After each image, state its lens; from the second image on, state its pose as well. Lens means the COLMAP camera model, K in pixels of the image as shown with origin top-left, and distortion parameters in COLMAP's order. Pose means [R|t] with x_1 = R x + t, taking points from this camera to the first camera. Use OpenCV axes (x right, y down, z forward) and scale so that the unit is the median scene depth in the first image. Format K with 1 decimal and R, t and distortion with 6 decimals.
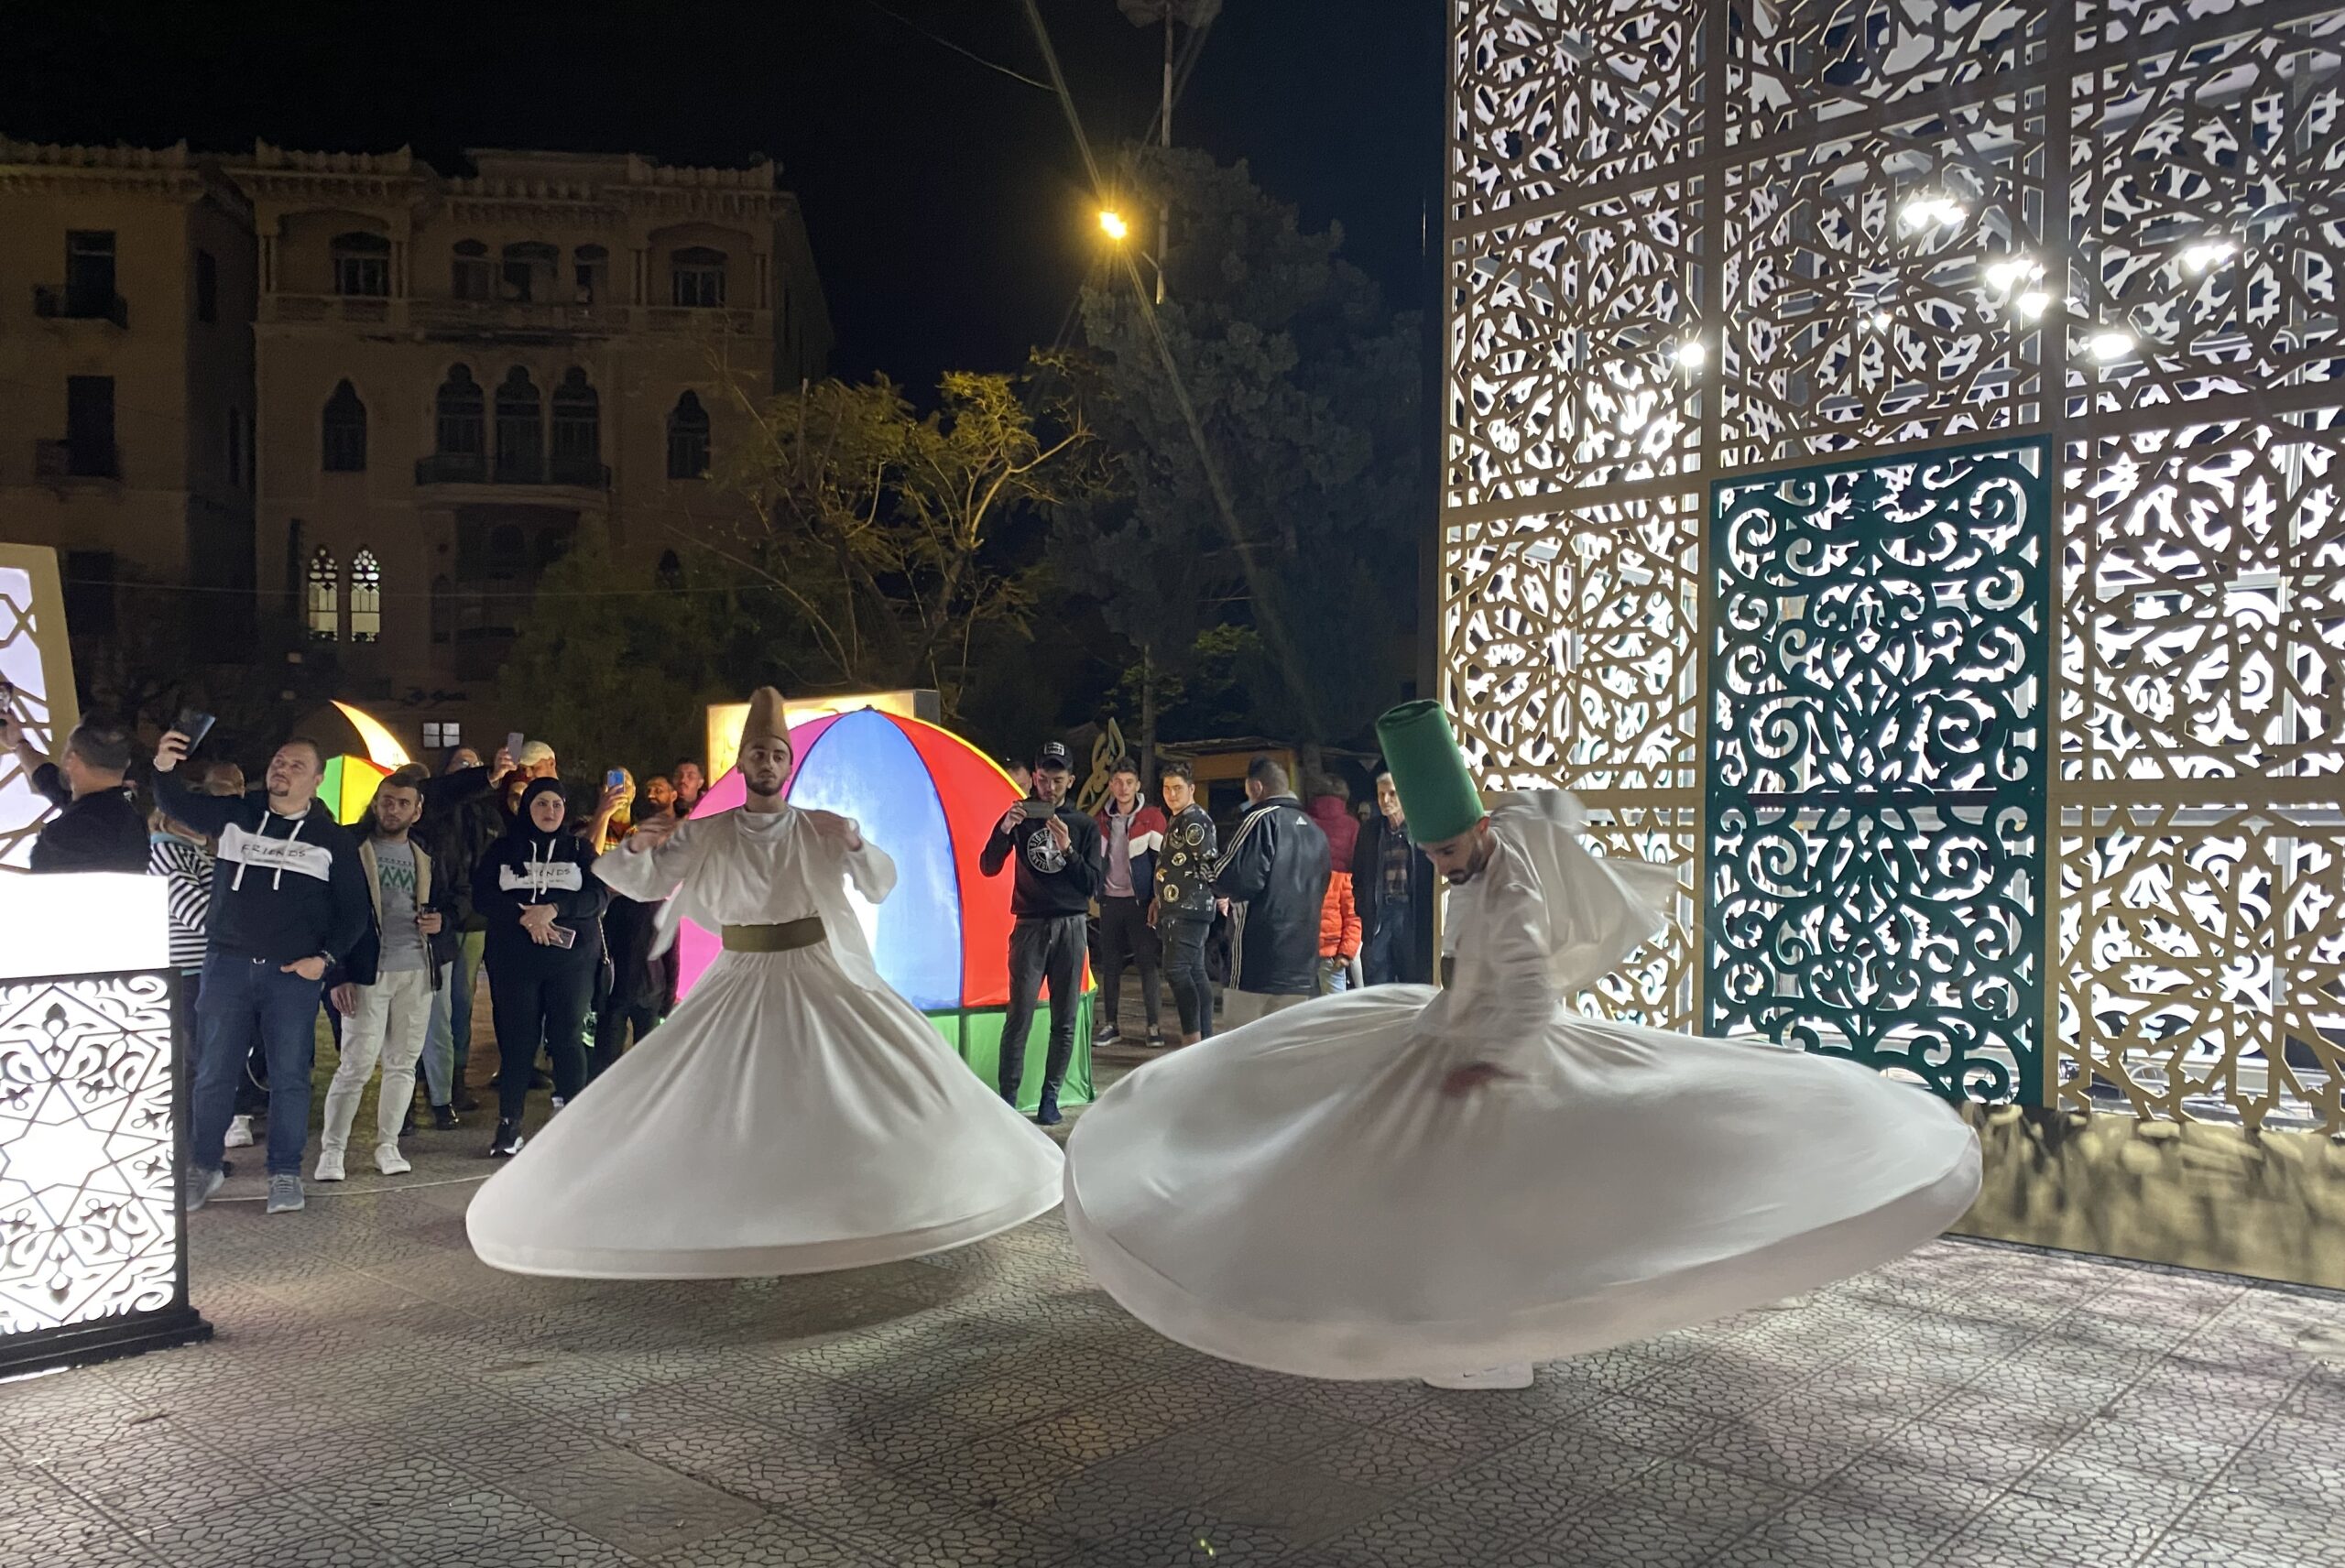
lens RADIAL K [[1887.1, 0, 1159.5], [0, 1887.1, 791.6], [0, 0, 1]] dist [0.047708, -0.005169]
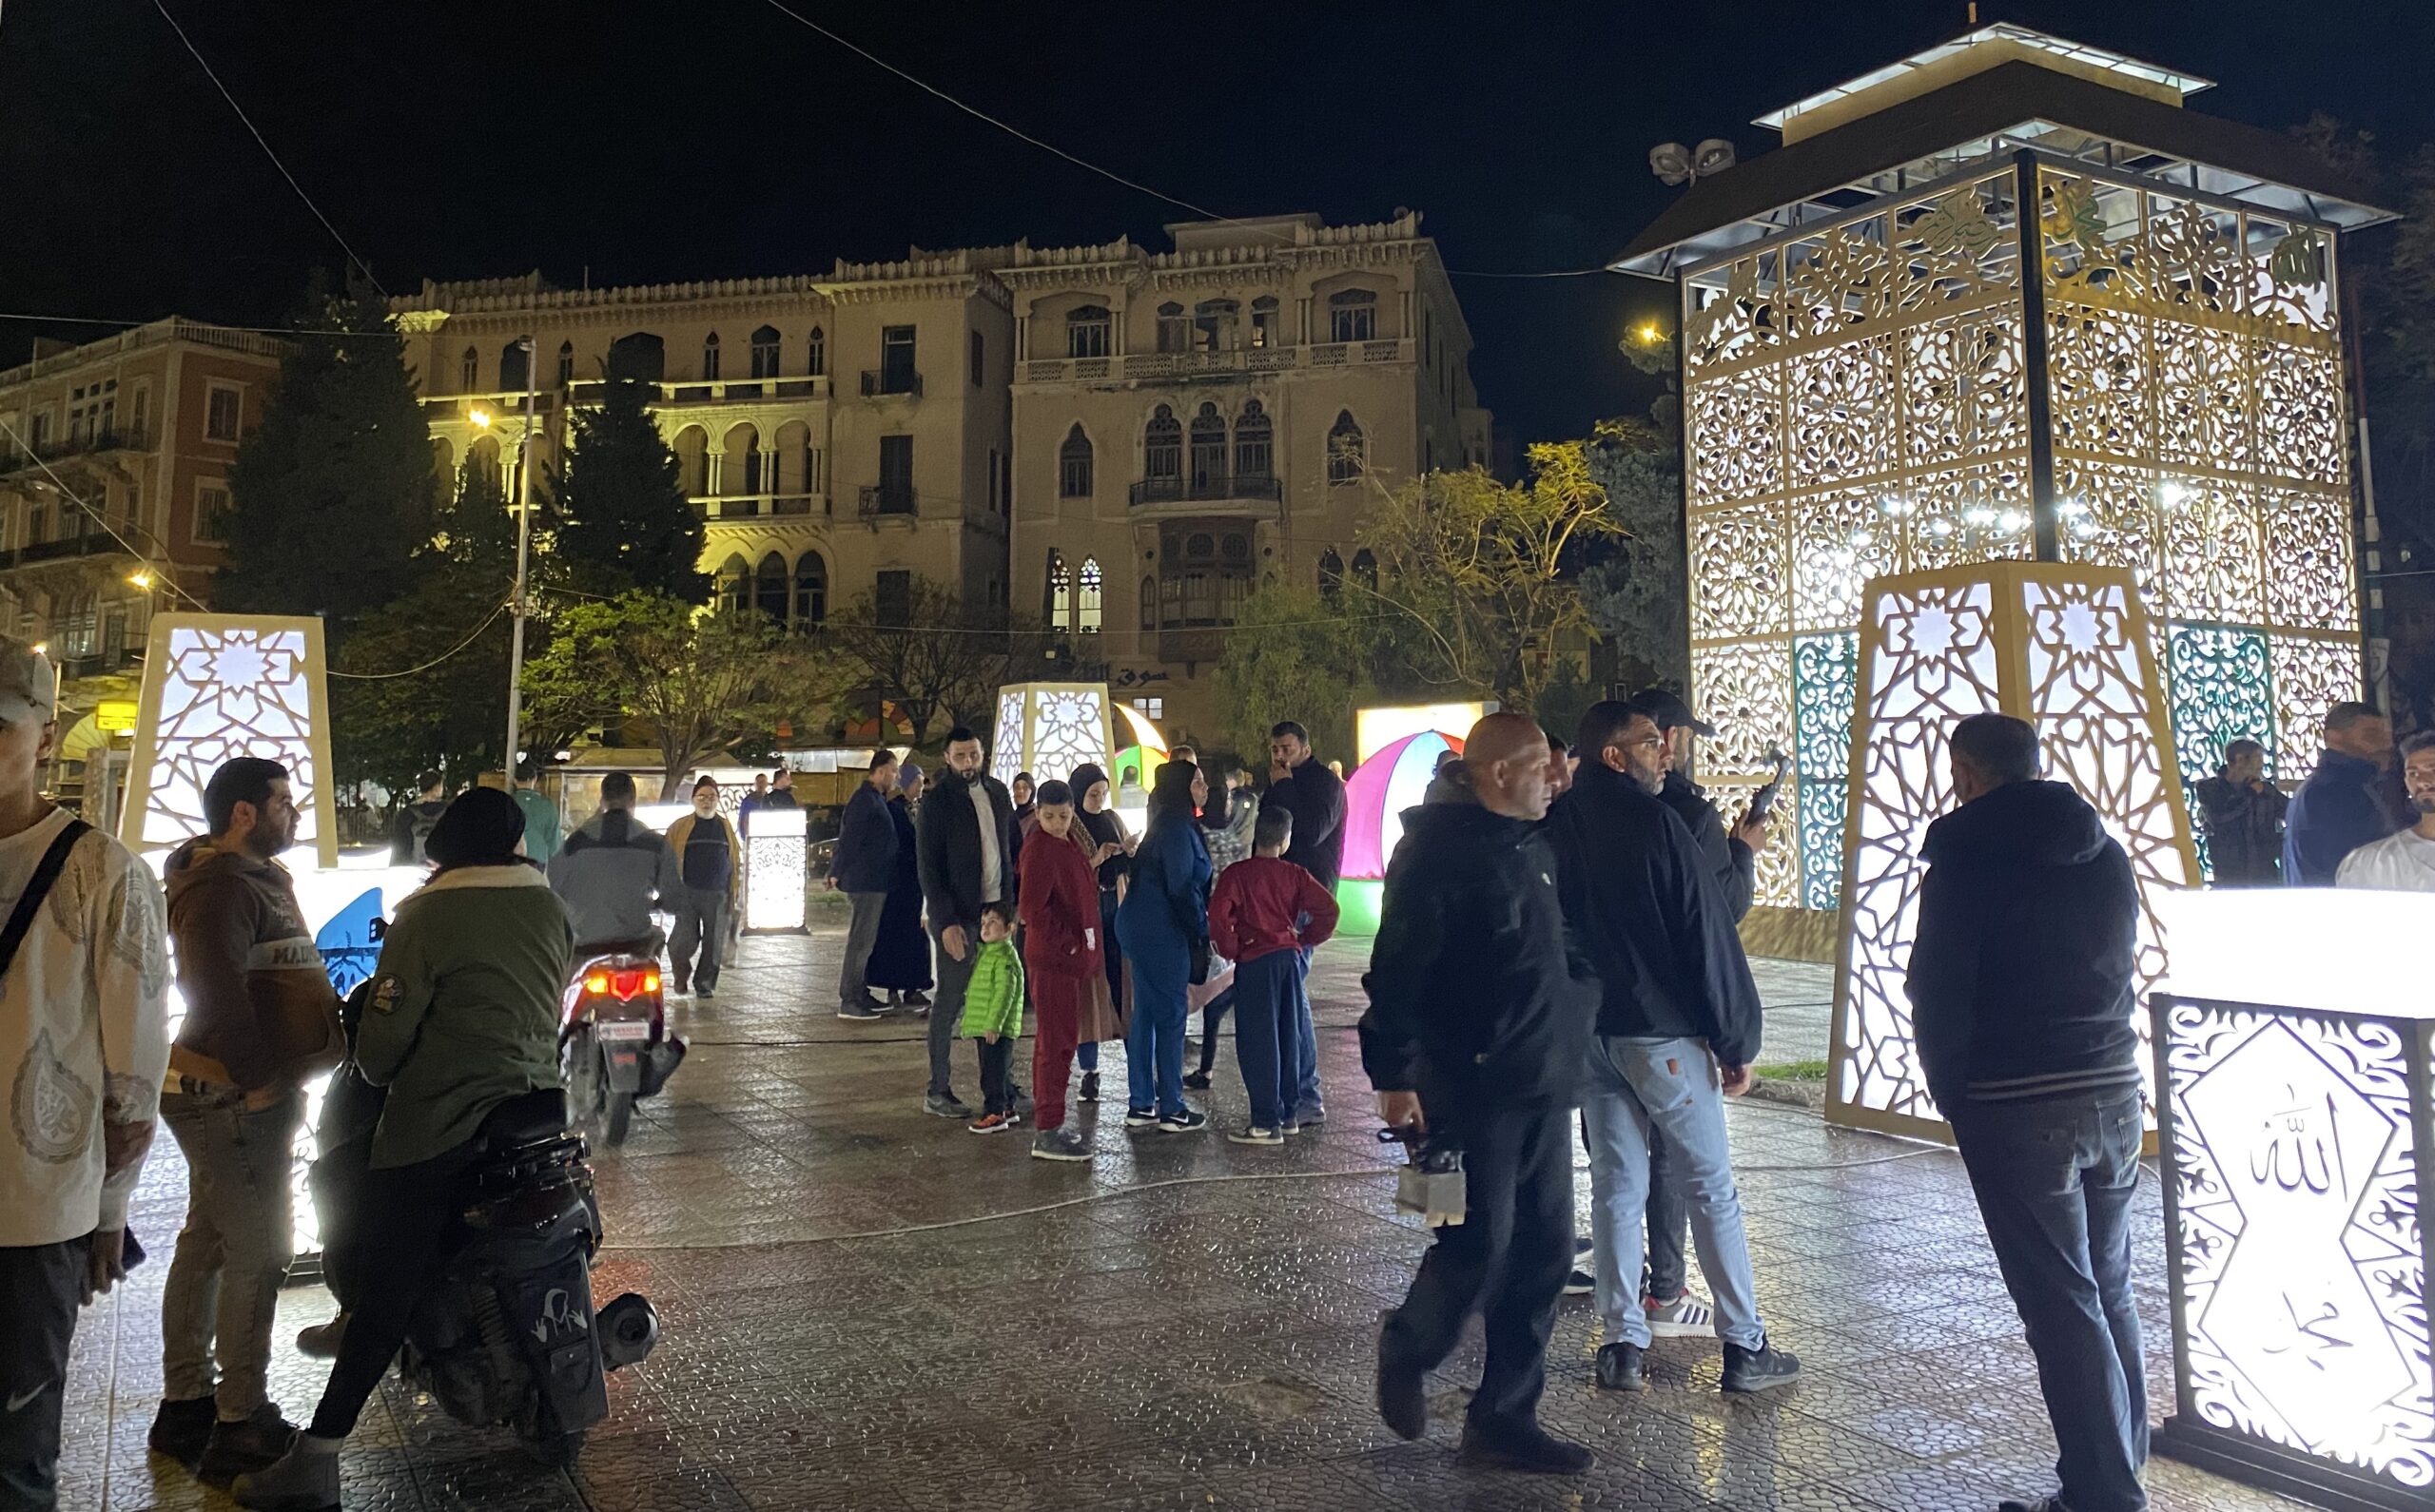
lens RADIAL K [[1957.7, 0, 1215.3], [0, 1957.7, 754.0], [0, 0, 1]] dist [0.005275, 0.000231]
pose [[0.951502, -0.009541, -0.307494, 0.092223], [0.011175, 0.999931, 0.003553, -0.011081], [0.307439, -0.006817, 0.951543, -0.358844]]
